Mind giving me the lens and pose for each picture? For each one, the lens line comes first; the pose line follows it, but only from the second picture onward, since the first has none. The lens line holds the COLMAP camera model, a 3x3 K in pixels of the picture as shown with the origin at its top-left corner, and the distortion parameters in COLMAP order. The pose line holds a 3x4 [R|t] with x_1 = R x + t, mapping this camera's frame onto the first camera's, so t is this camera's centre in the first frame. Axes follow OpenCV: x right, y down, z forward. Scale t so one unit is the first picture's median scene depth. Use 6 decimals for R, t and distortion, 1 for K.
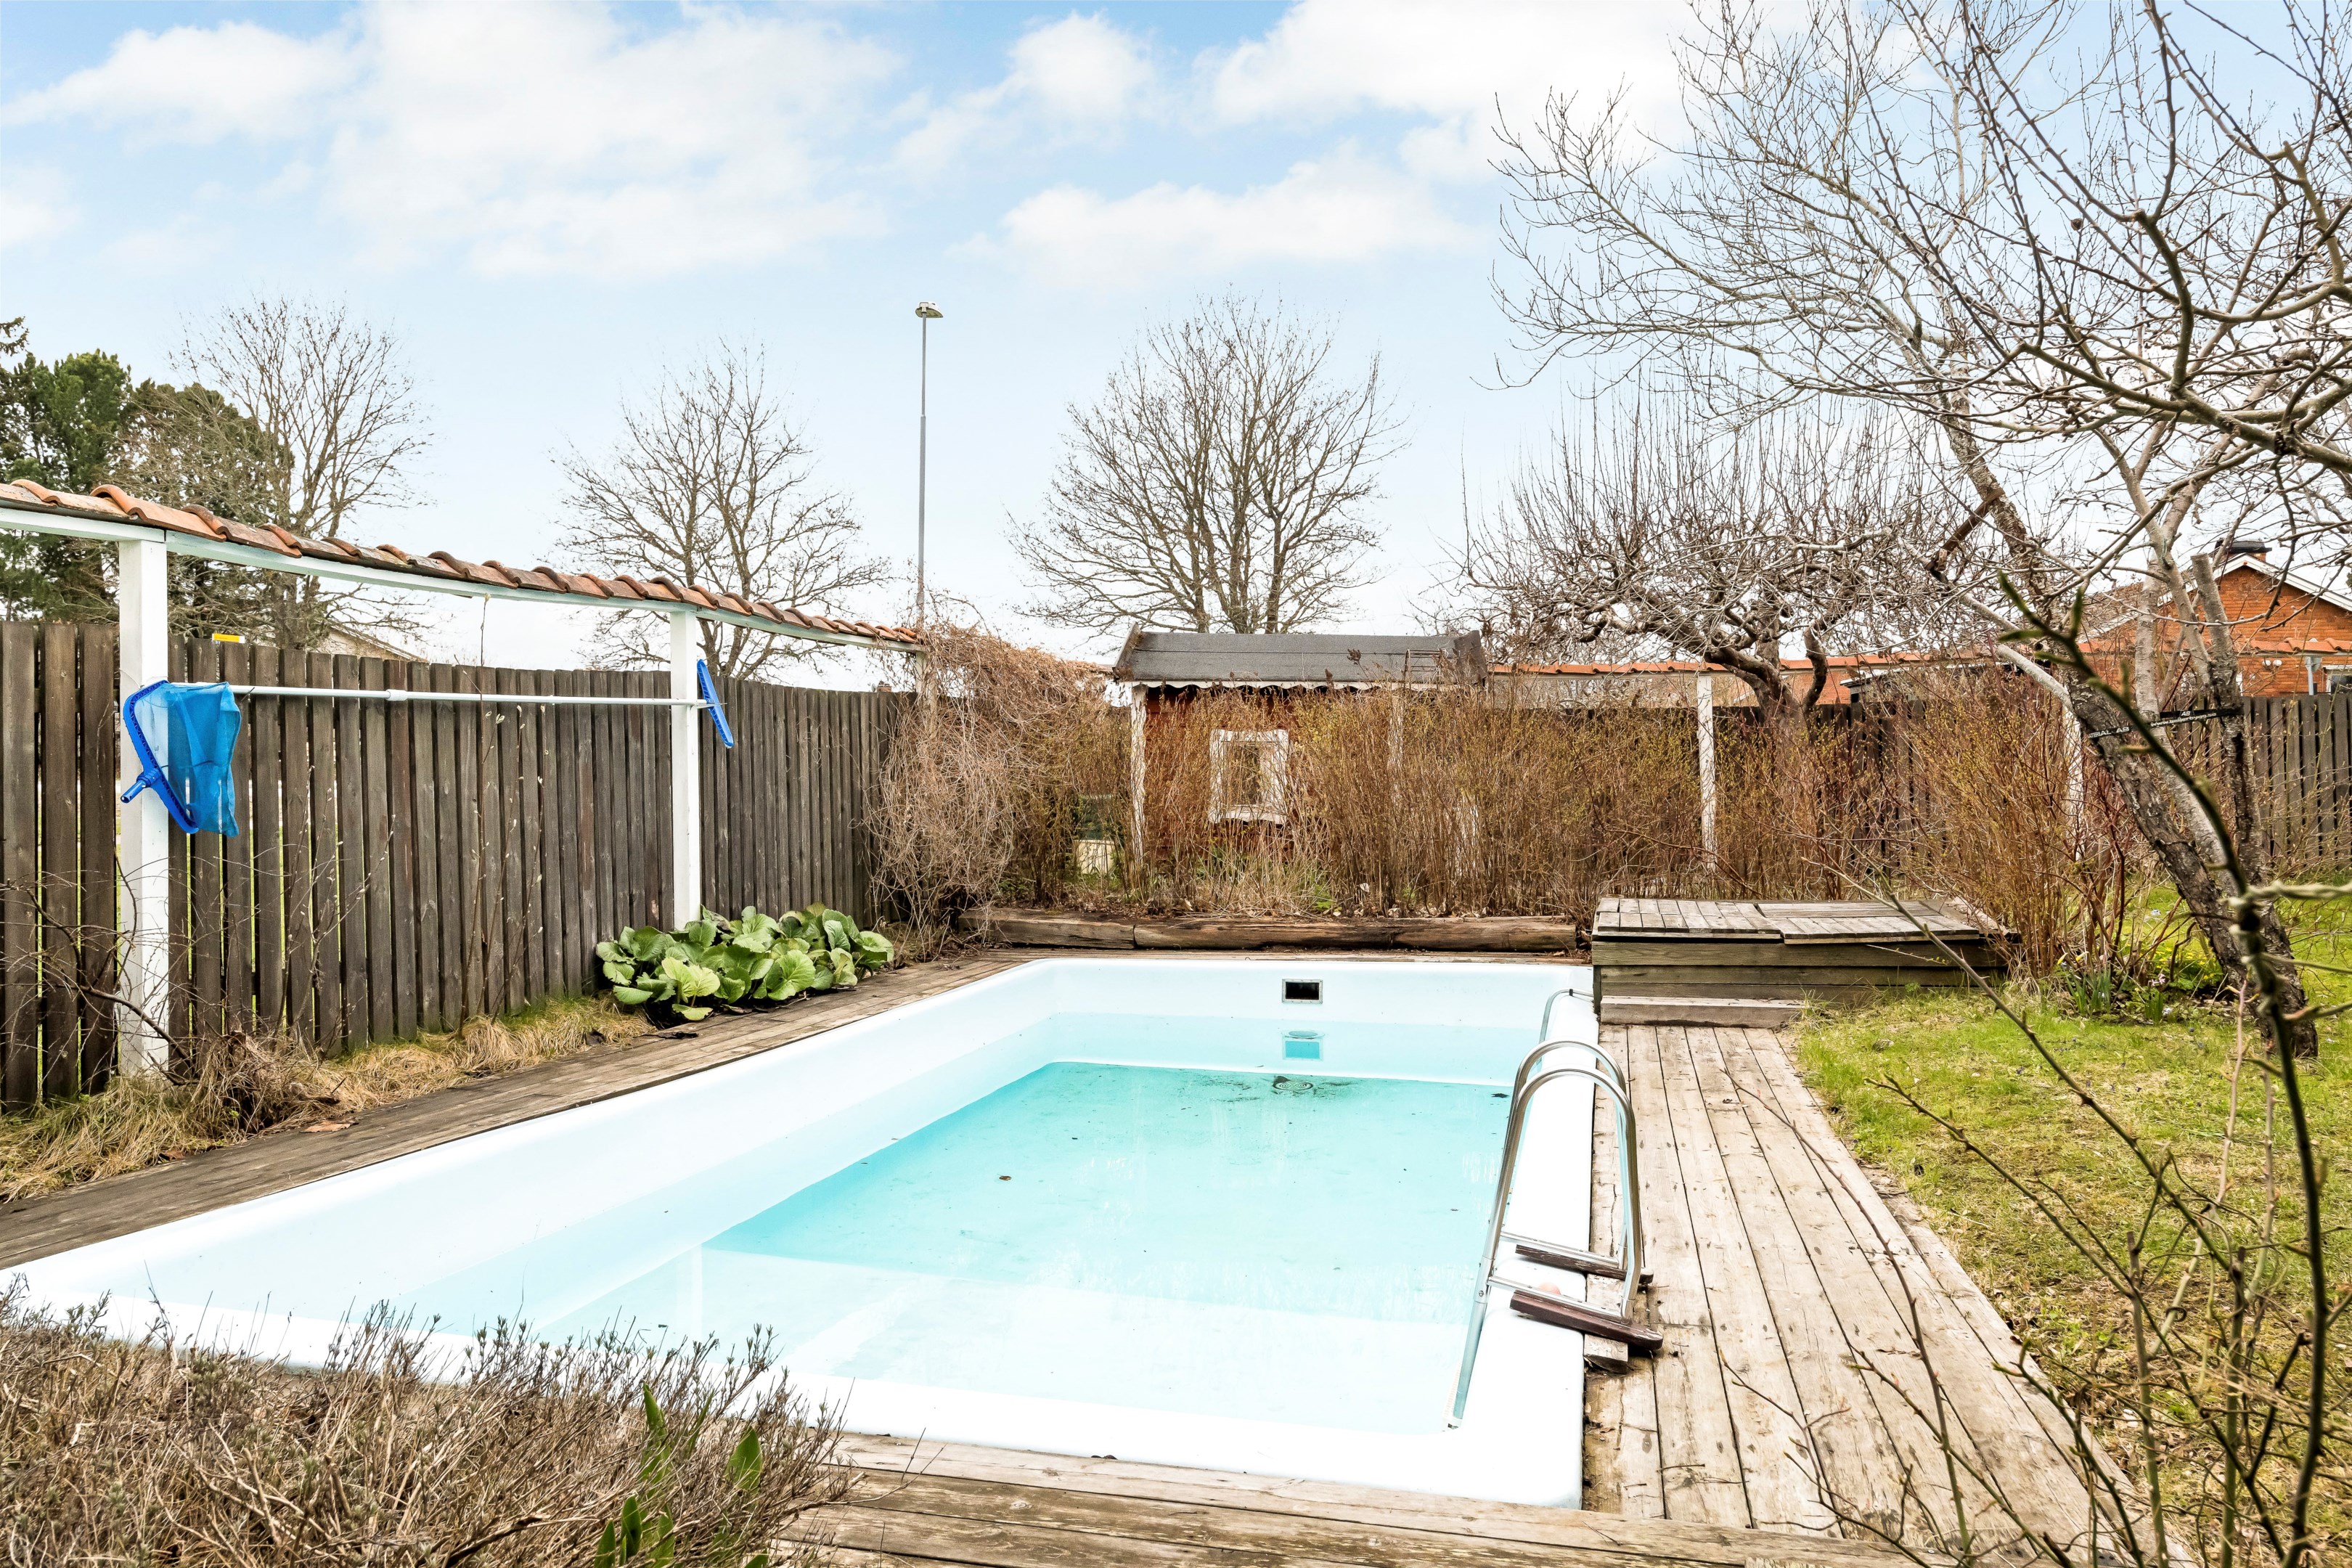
lens RADIAL K [[1697.5, 0, 1176.0], [0, 1697.5, 784.1], [0, 0, 1]] dist [0.002800, 0.001383]
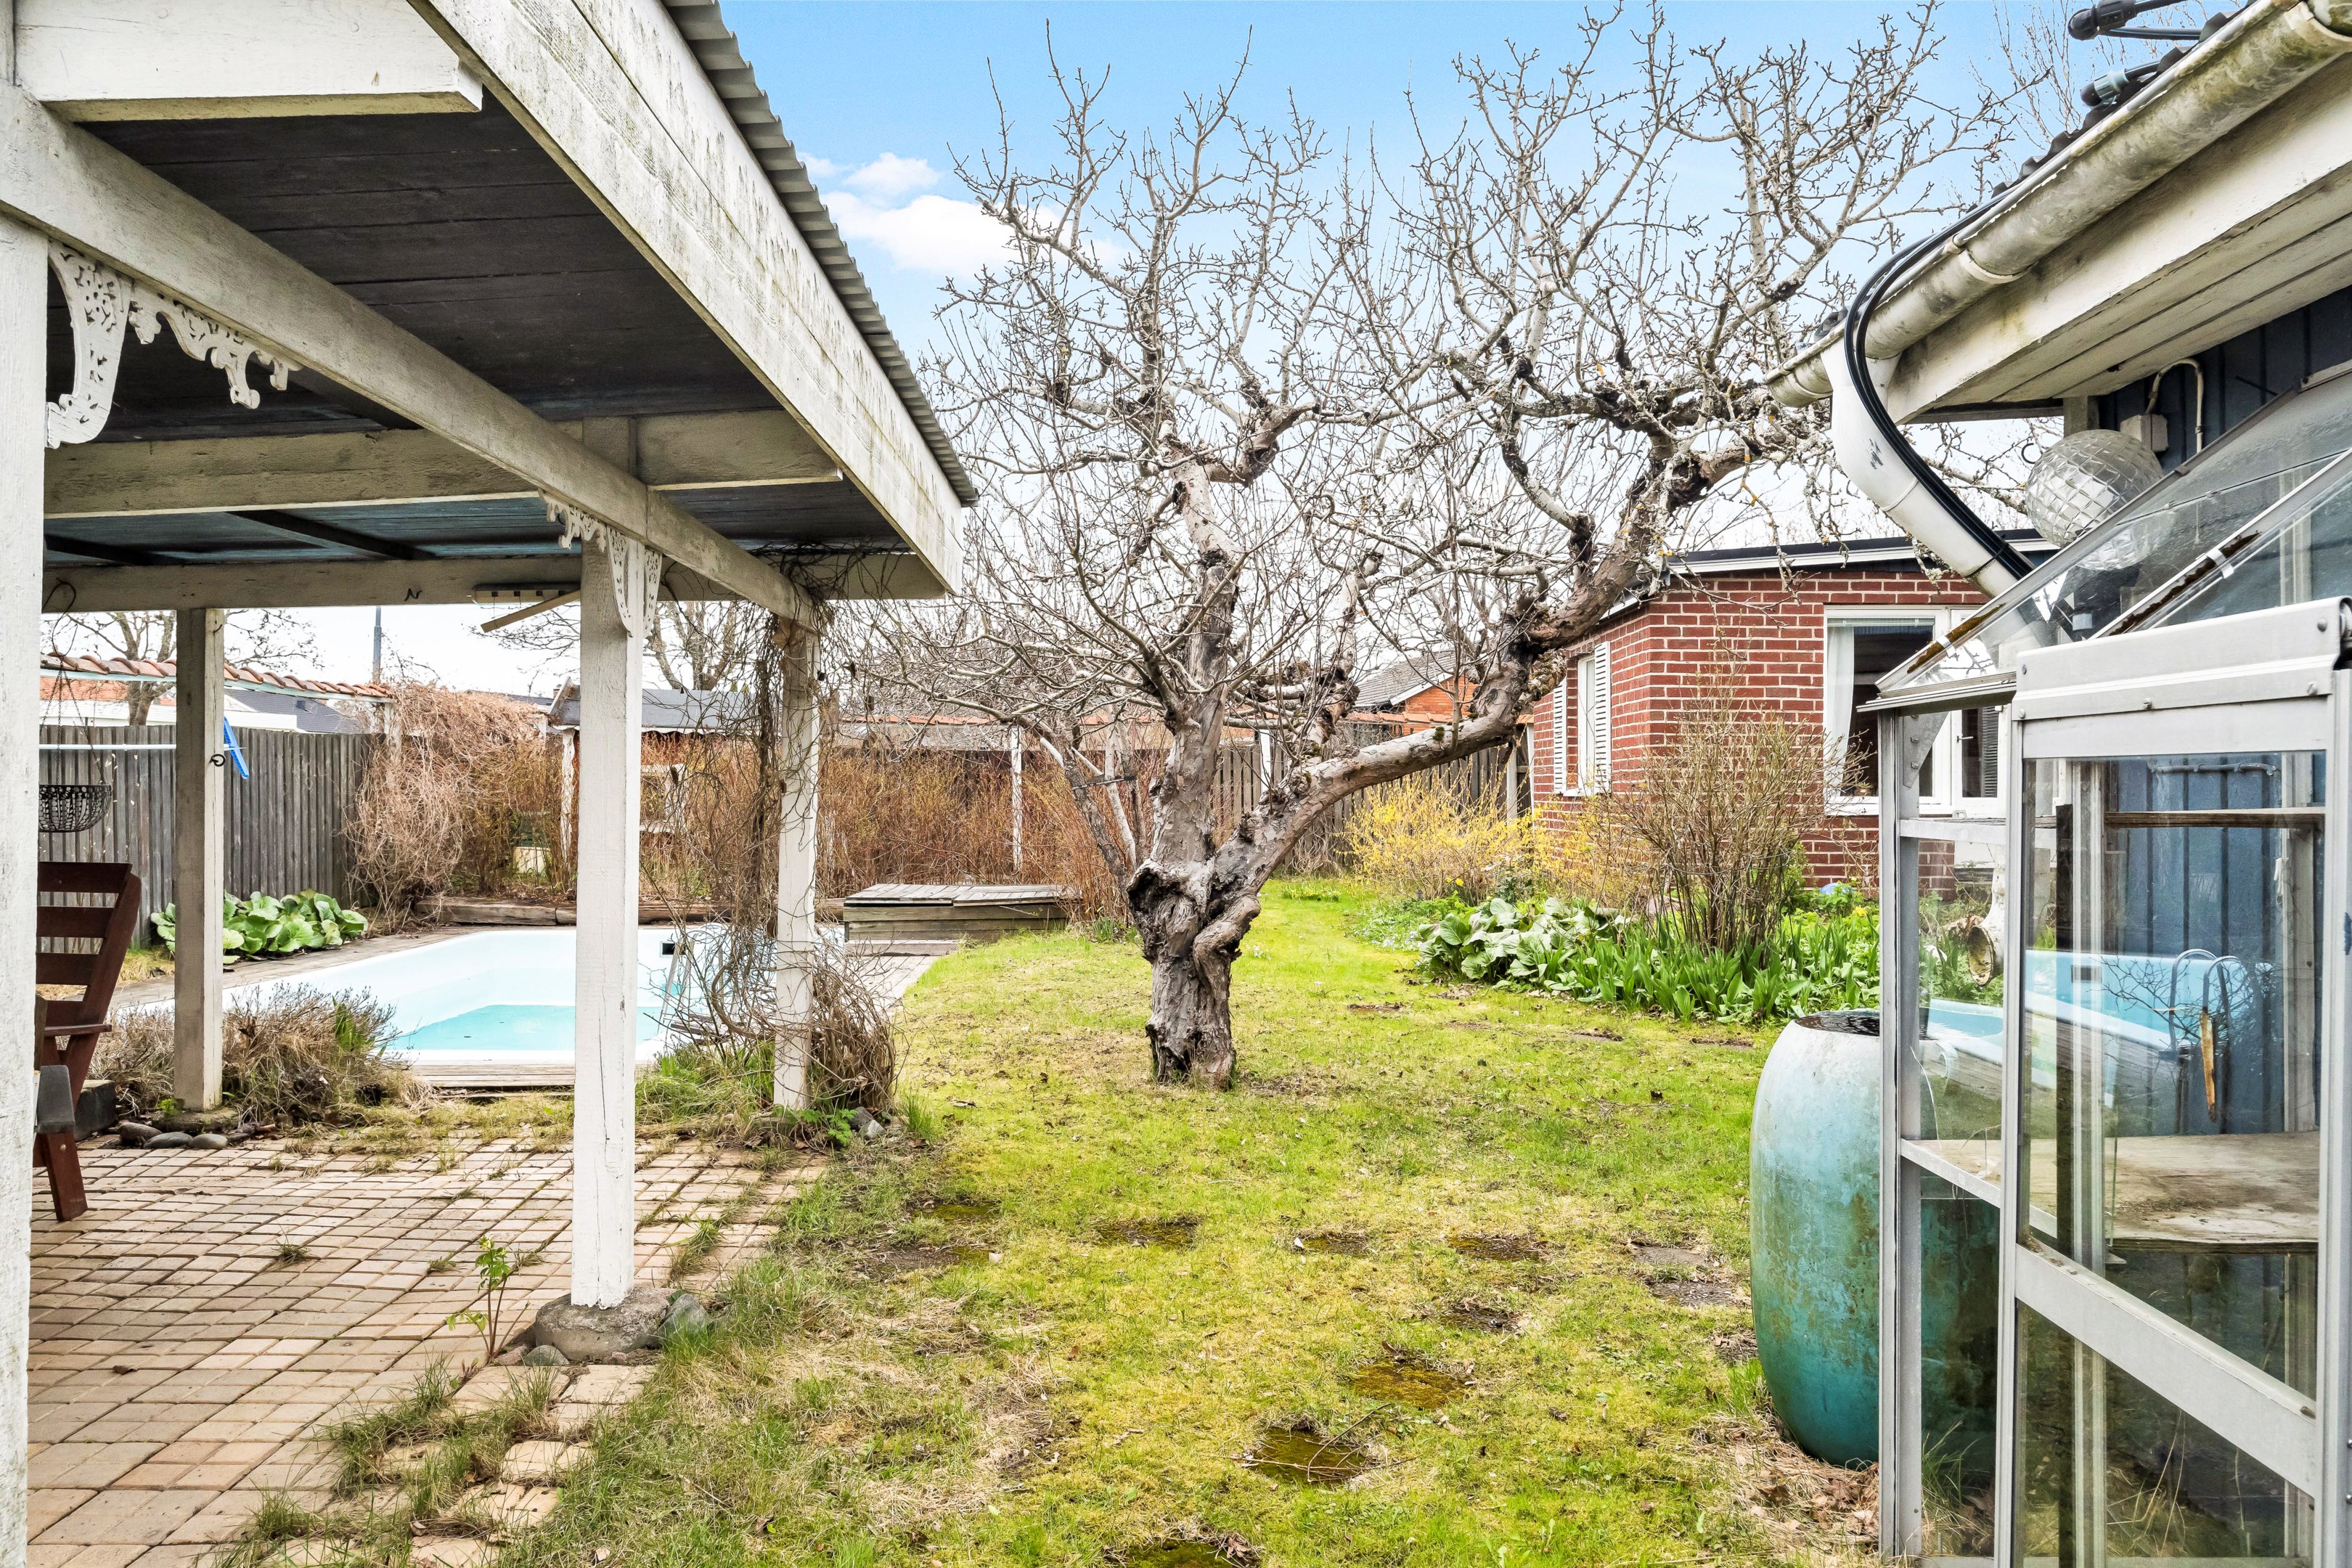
lens RADIAL K [[1697.5, 0, 1176.8], [0, 1697.5, 780.1], [0, 0, 1]] dist [0.002800, 0.001383]
pose [[0.955459, 0.014285, 0.294778, 0.056585], [-0.010899, 0.999854, -0.013127, -0.009169], [-0.294923, 0.009329, 0.955476, -0.538929]]
